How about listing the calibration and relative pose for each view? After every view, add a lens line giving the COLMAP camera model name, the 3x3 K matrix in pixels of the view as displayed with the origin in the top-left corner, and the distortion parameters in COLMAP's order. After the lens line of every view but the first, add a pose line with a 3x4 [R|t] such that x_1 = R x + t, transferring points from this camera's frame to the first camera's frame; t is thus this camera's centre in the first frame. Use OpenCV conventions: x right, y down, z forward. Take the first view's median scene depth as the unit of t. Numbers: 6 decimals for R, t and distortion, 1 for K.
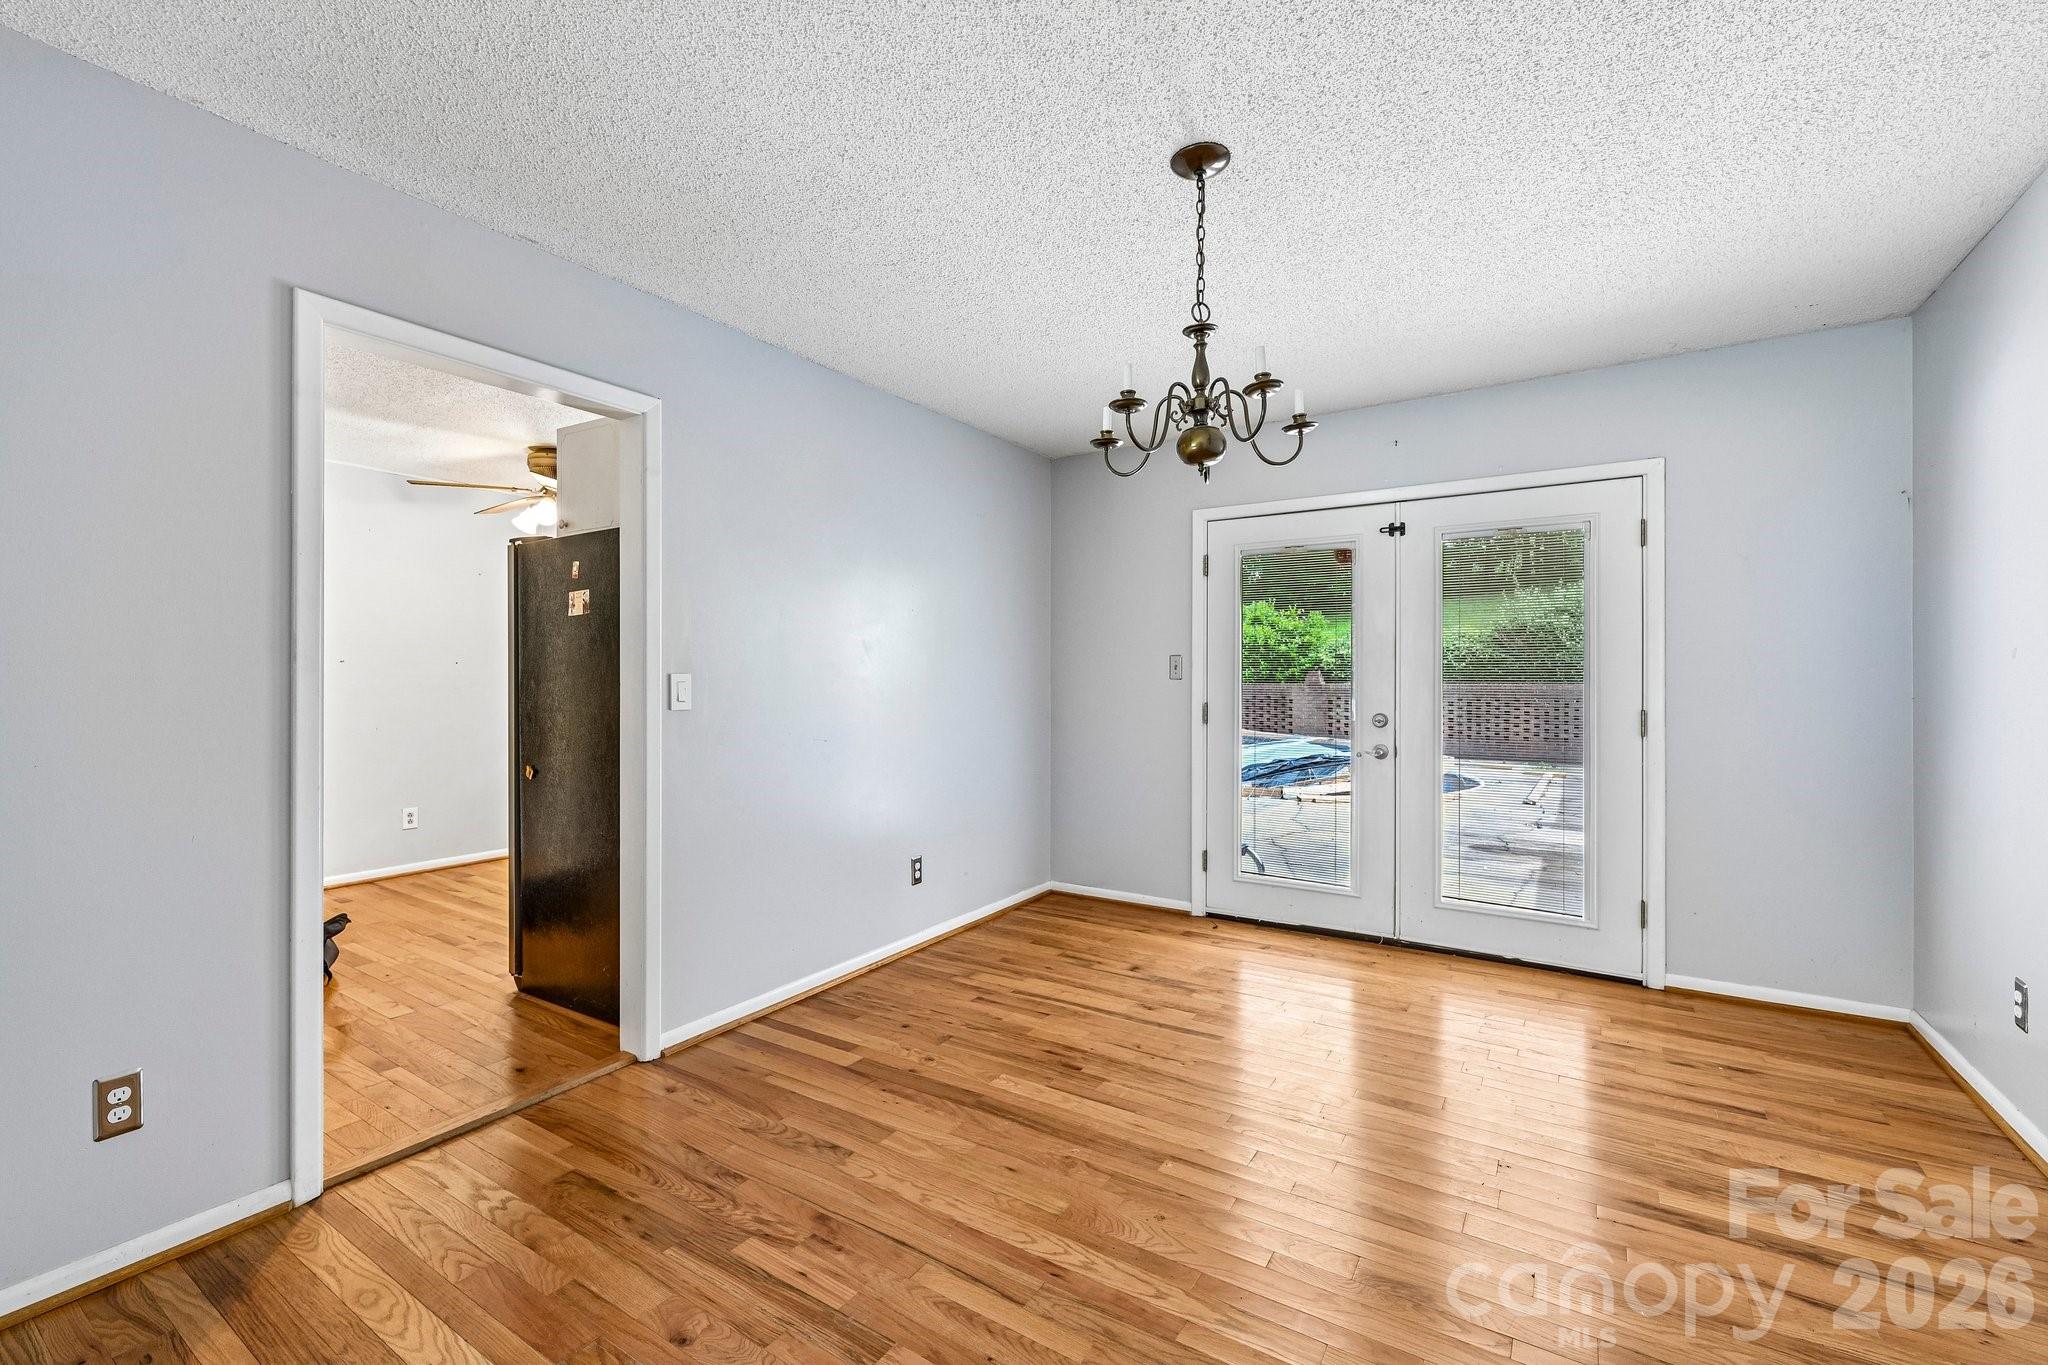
lens RADIAL K [[852.7, 0, 1020.9], [0, 852.7, 681.2], [0, 0, 1]] dist [-0.001106, -0.000886]
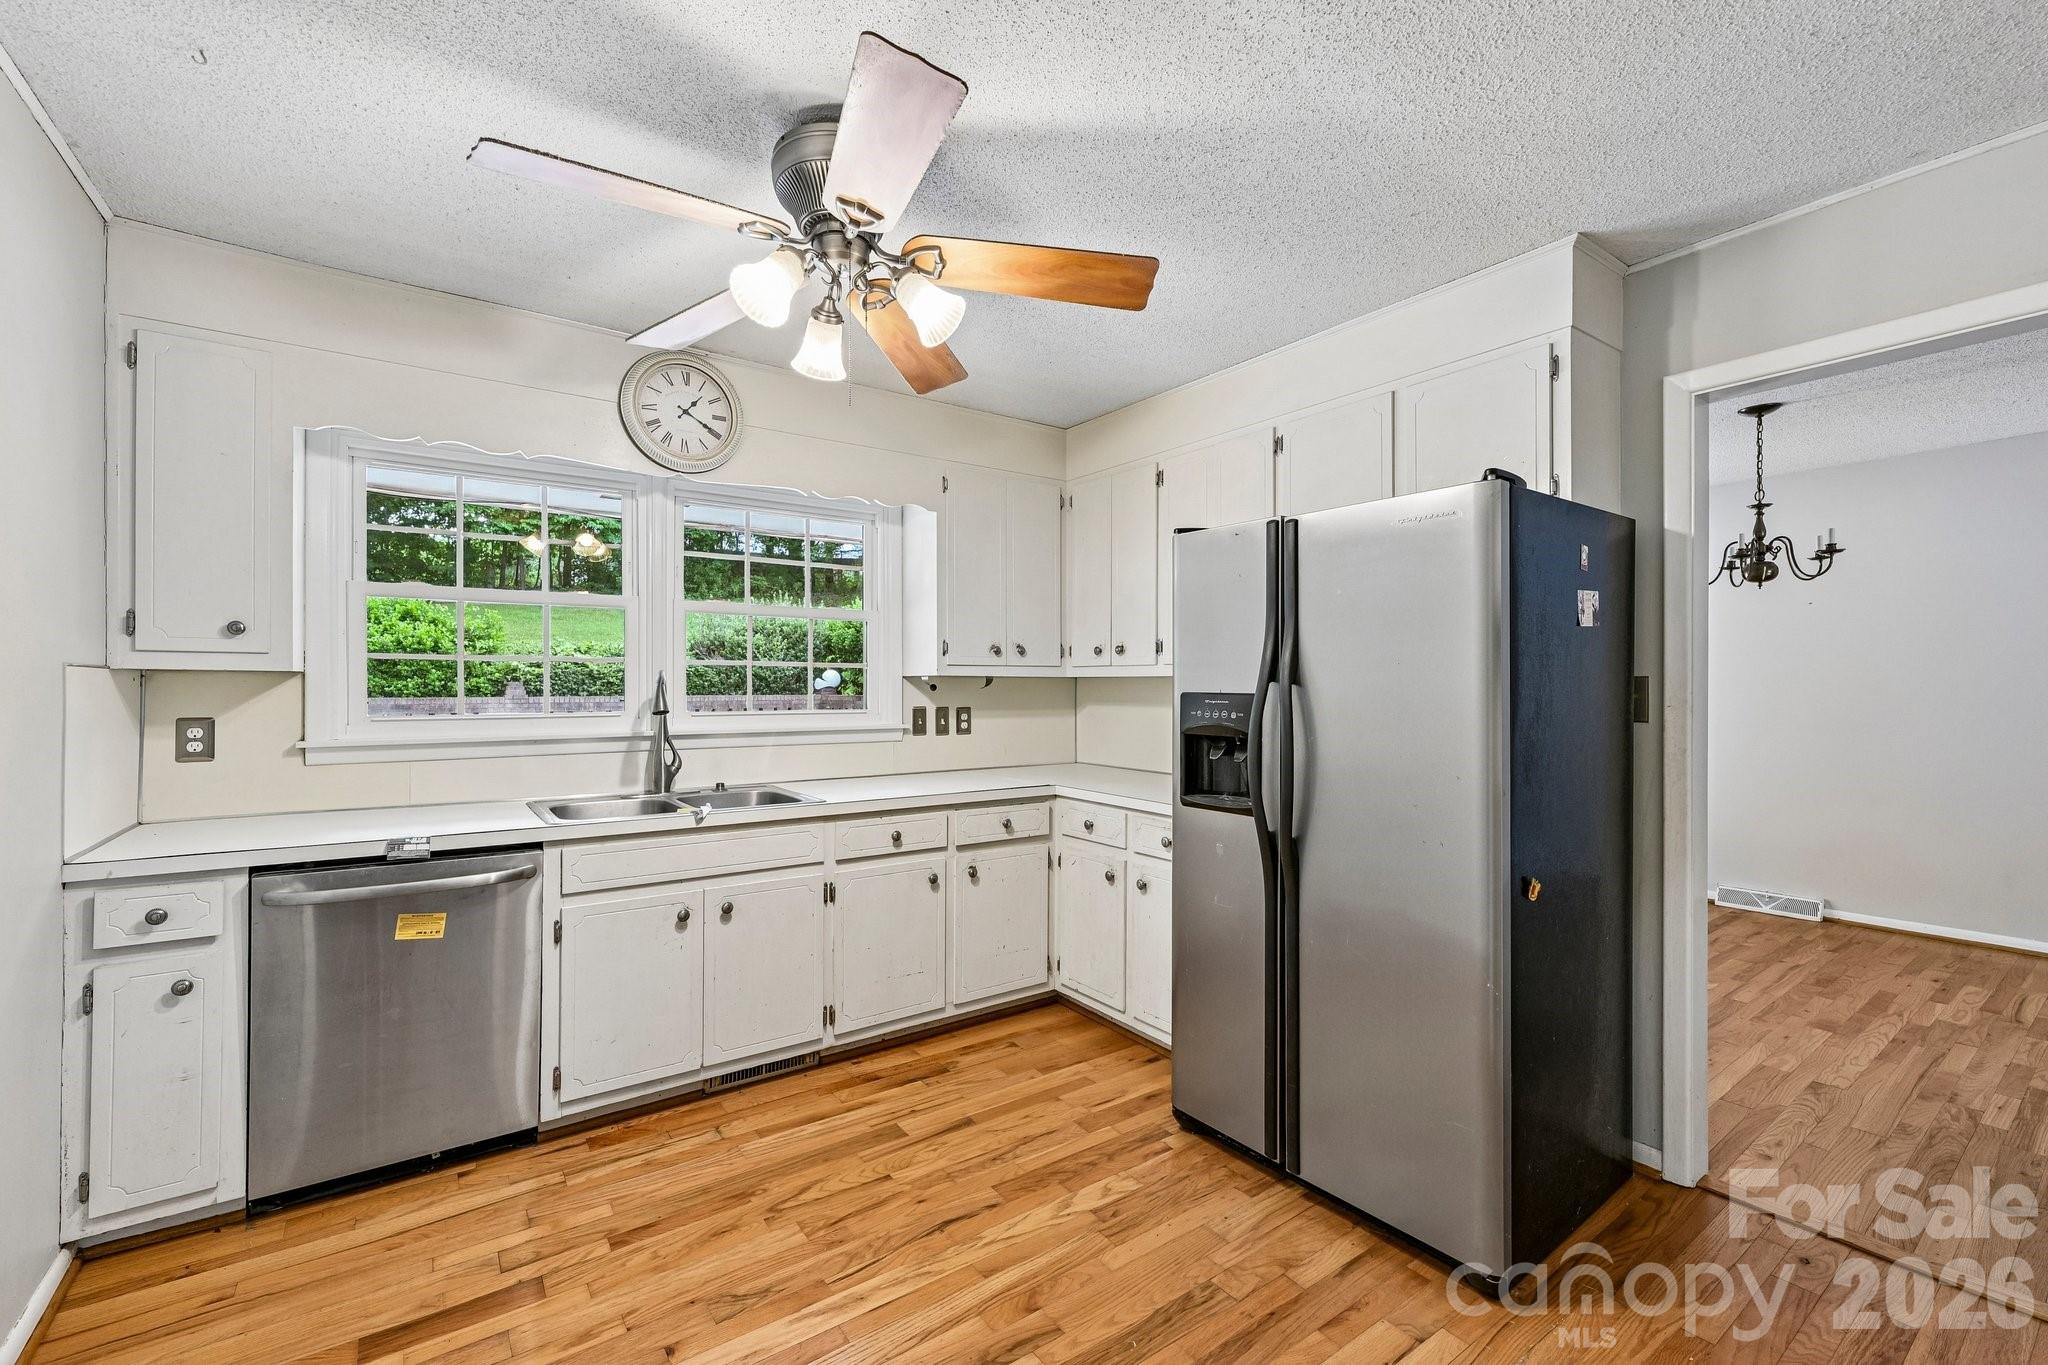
lens RADIAL K [[852.7, 0, 1016.2], [0, 852.7, 680.0], [0, 0, 1]] dist [-0.001106, -0.000886]
pose [[0.366007, 0.003143, 0.930607, -1.033654], [-0.000690, 0.999995, -0.003106, -0.026647], [-0.930612, 0.000495, 0.366007, 0.930570]]
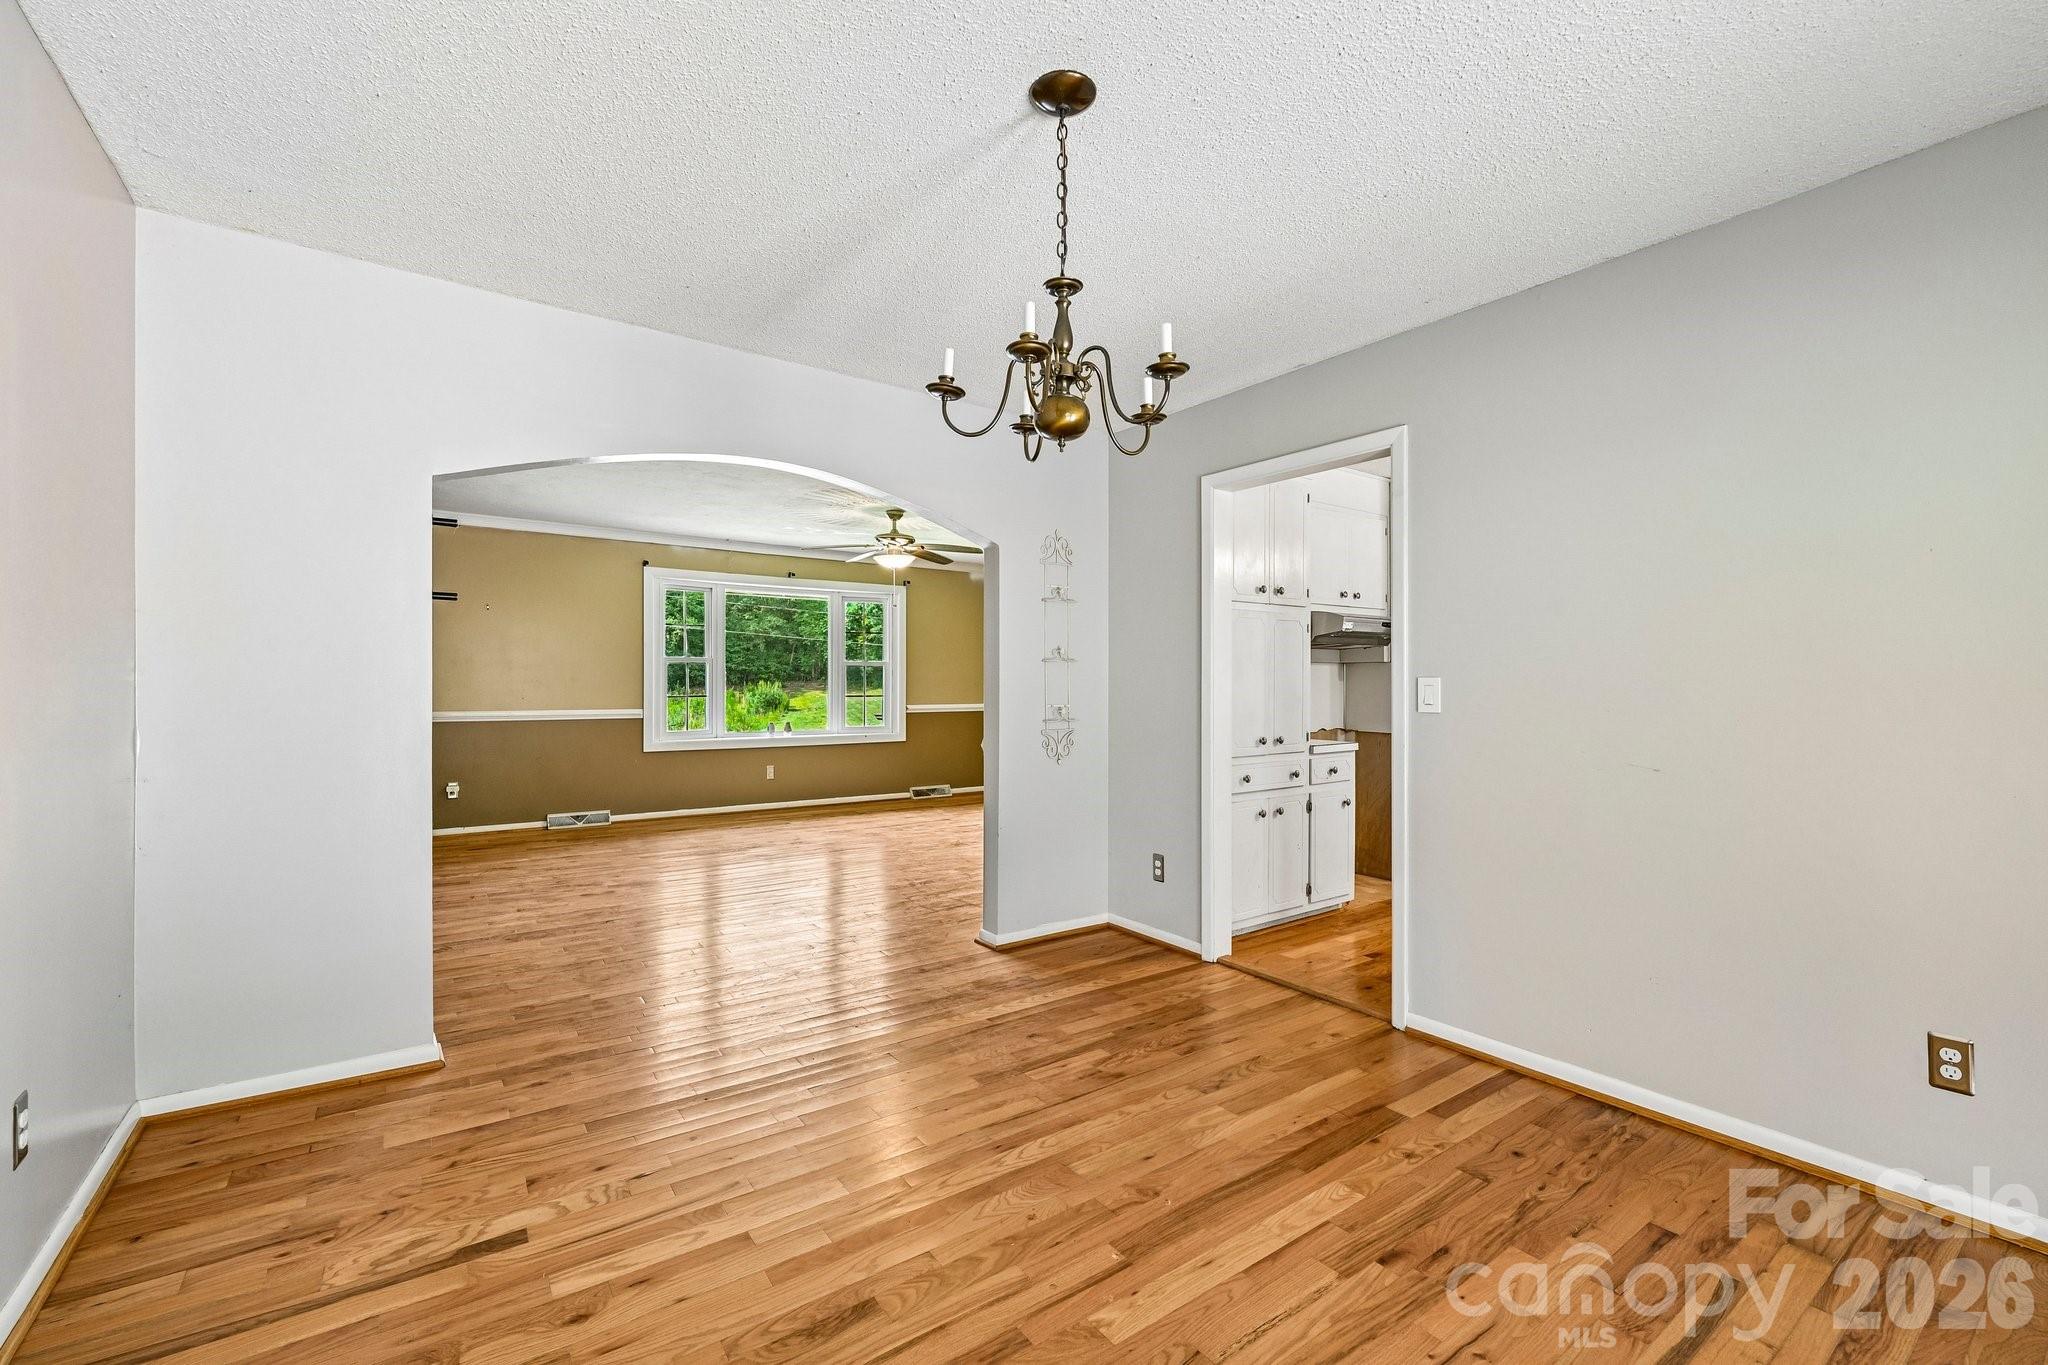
lens RADIAL K [[852.7, 0, 1016.4], [0, 852.7, 673.7], [0, 0, 1]] dist [-0.001106, -0.000886]
pose [[-0.368122, -0.009351, -0.929731, 0.548336], [-0.005272, 0.999954, -0.007970, -0.002116], [0.929763, 0.001968, -0.368154, 0.667586]]
